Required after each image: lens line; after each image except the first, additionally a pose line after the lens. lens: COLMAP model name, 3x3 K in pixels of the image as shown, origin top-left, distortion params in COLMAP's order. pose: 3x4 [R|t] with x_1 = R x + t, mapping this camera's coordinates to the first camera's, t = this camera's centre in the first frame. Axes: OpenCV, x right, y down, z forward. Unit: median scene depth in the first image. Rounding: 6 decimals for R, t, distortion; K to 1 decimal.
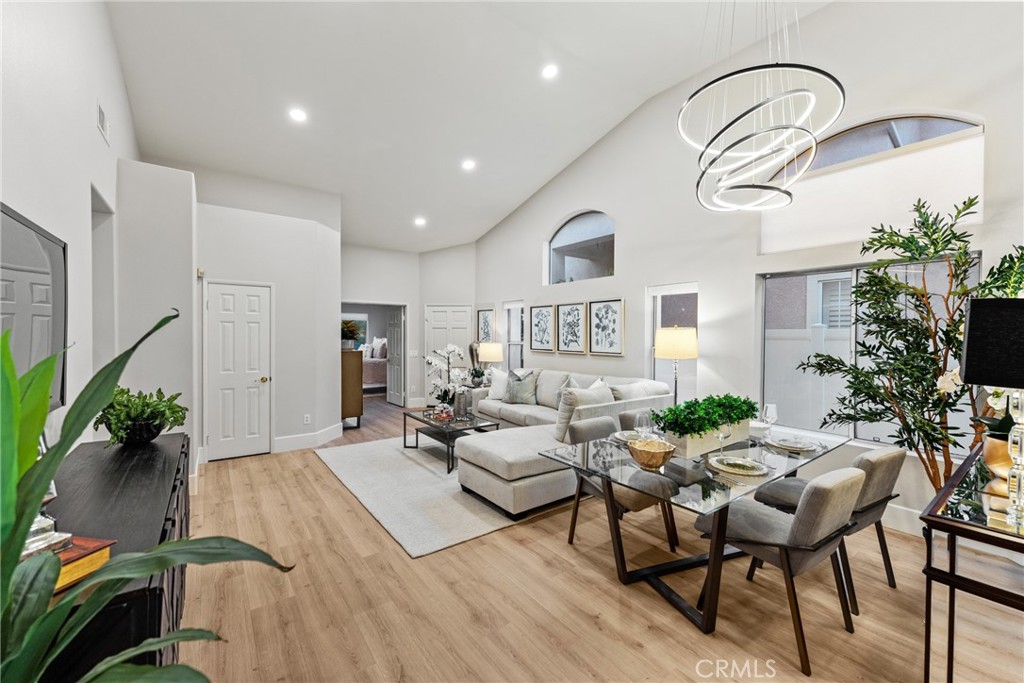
lens RADIAL K [[410.6, 0, 512.9], [0, 410.6, 339.7], [0, 0, 1]] dist [0.001043, 0.000327]
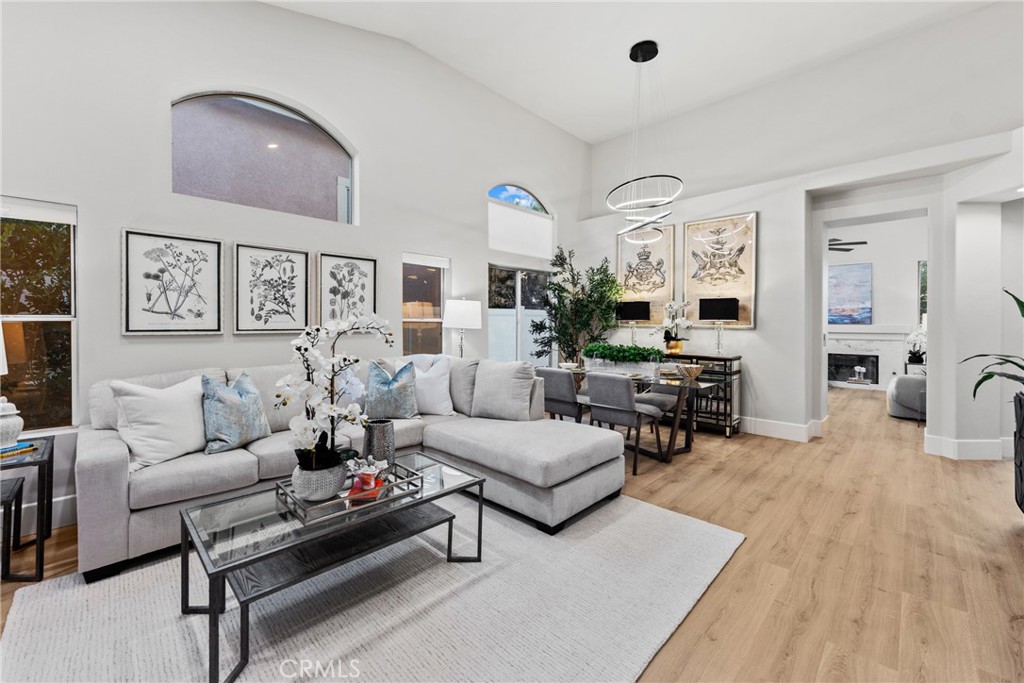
lens RADIAL K [[410.6, 0, 515.1], [0, 410.6, 323.9], [0, 0, 1]] dist [0.001043, 0.000327]
pose [[-0.157156, -0.007805, 0.987543, -0.546004], [0.011264, 0.999890, 0.009695, 0.019867], [-0.987510, 0.012647, -0.157051, 0.842785]]
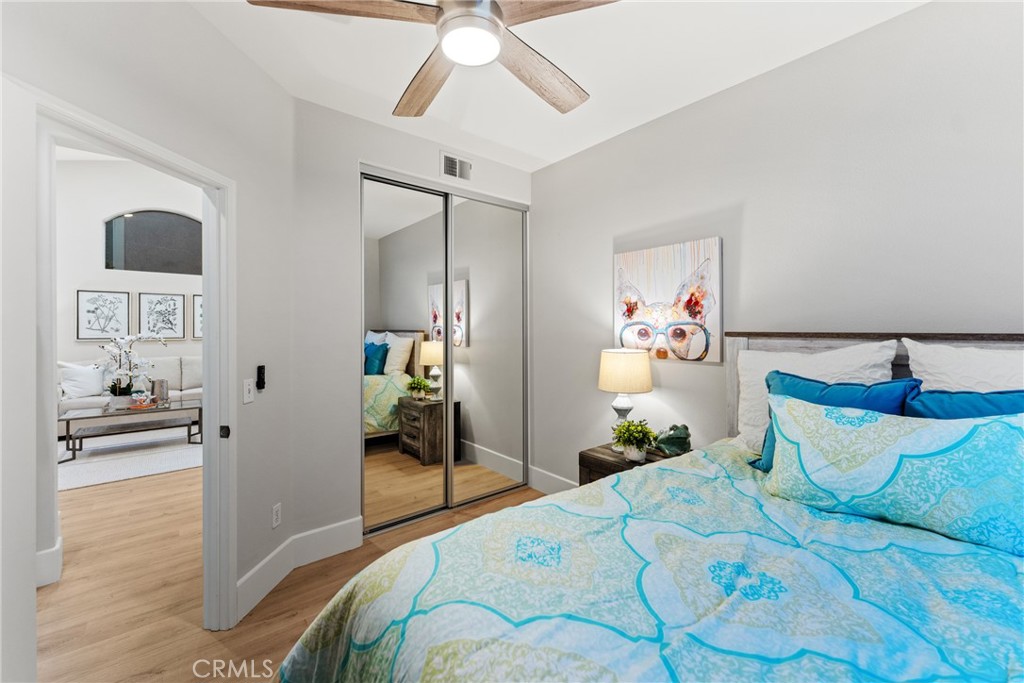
lens RADIAL K [[410.6, 0, 517.7], [0, 410.6, 325.9], [0, 0, 1]] dist [0.001043, 0.000327]
pose [[-0.065876, -0.008087, 0.997795, -1.107892], [0.004890, 0.999953, 0.008427, -0.008792], [-0.997816, 0.005434, -0.065833, 0.161787]]
